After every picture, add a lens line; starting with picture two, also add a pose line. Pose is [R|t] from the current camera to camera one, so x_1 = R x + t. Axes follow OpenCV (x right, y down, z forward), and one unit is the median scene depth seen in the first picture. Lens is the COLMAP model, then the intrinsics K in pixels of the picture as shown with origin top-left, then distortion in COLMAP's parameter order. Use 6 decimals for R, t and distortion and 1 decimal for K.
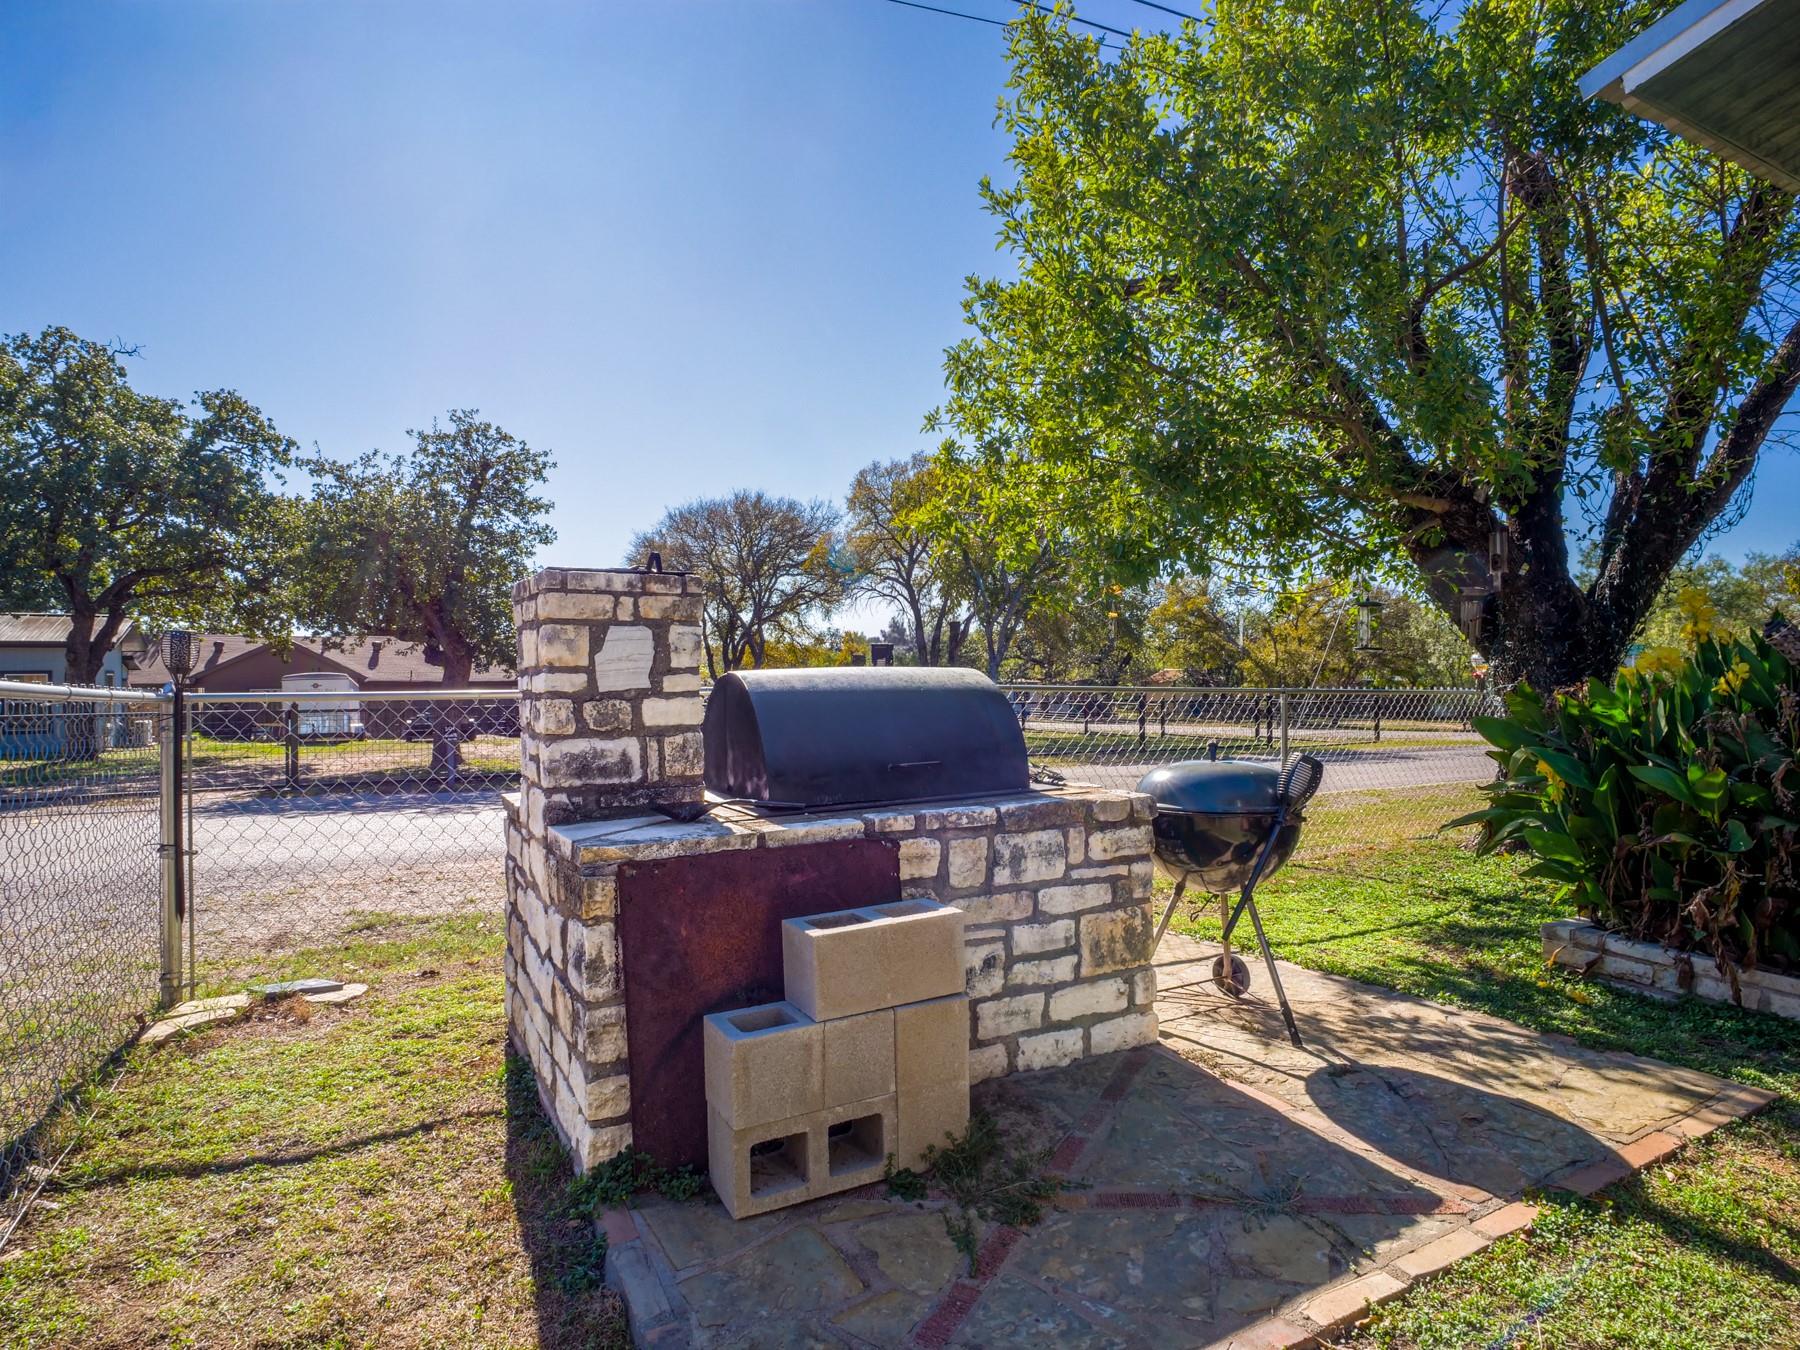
lens RADIAL K [[992.1, 0, 898.2], [0, 992.1, 668.1], [0, 0, 1]] dist [-0.012611, 0.005552]
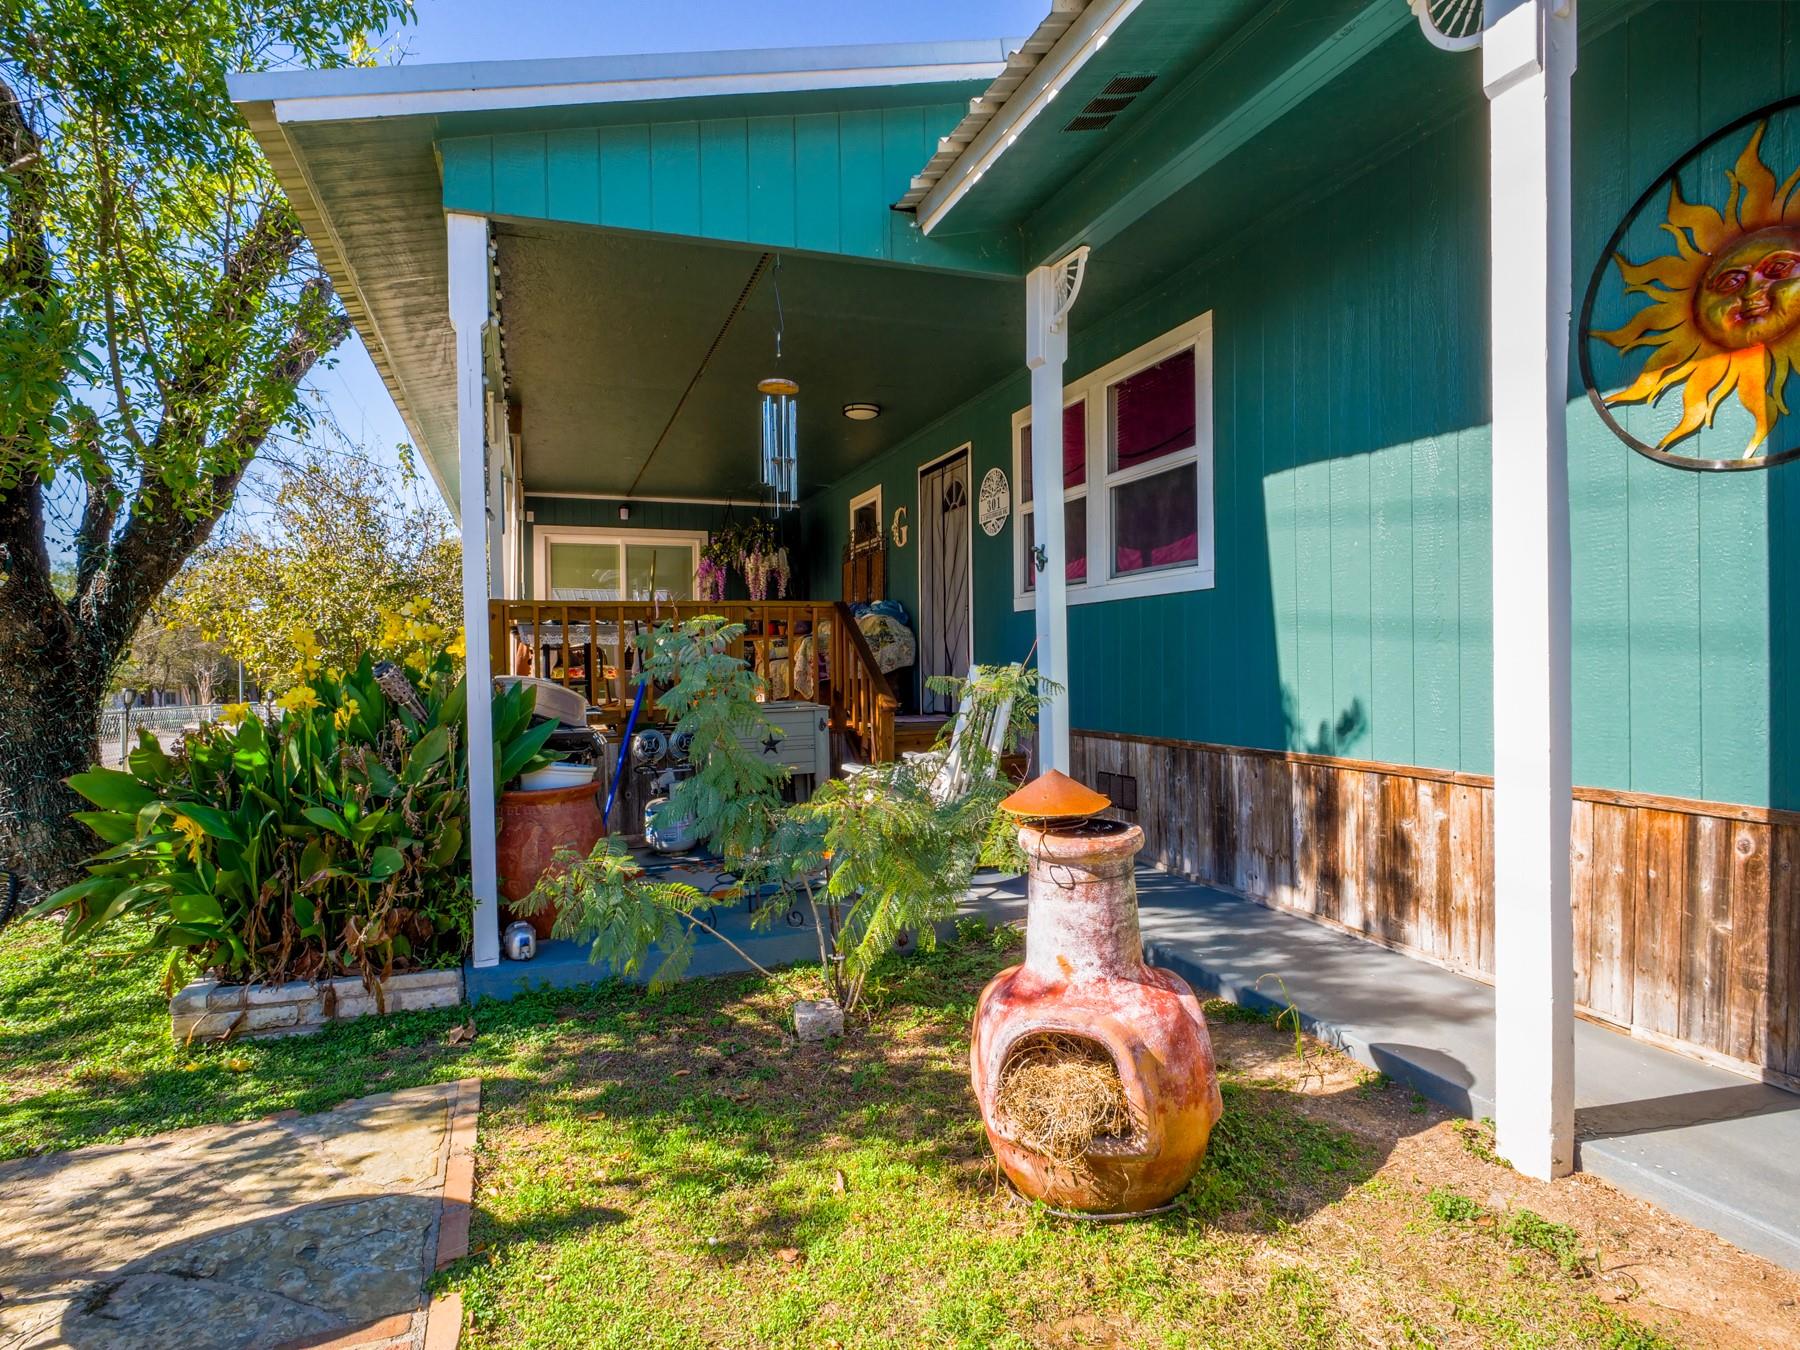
lens RADIAL K [[992.1, 0, 898.2], [0, 992.1, 668.1], [0, 0, 1]] dist [-0.012611, 0.005552]
pose [[0.132847, -0.007037, 0.991112, -0.154762], [0.009437, 0.999938, 0.005834, -0.042849], [-0.991092, 0.008578, 0.132905, 0.268085]]
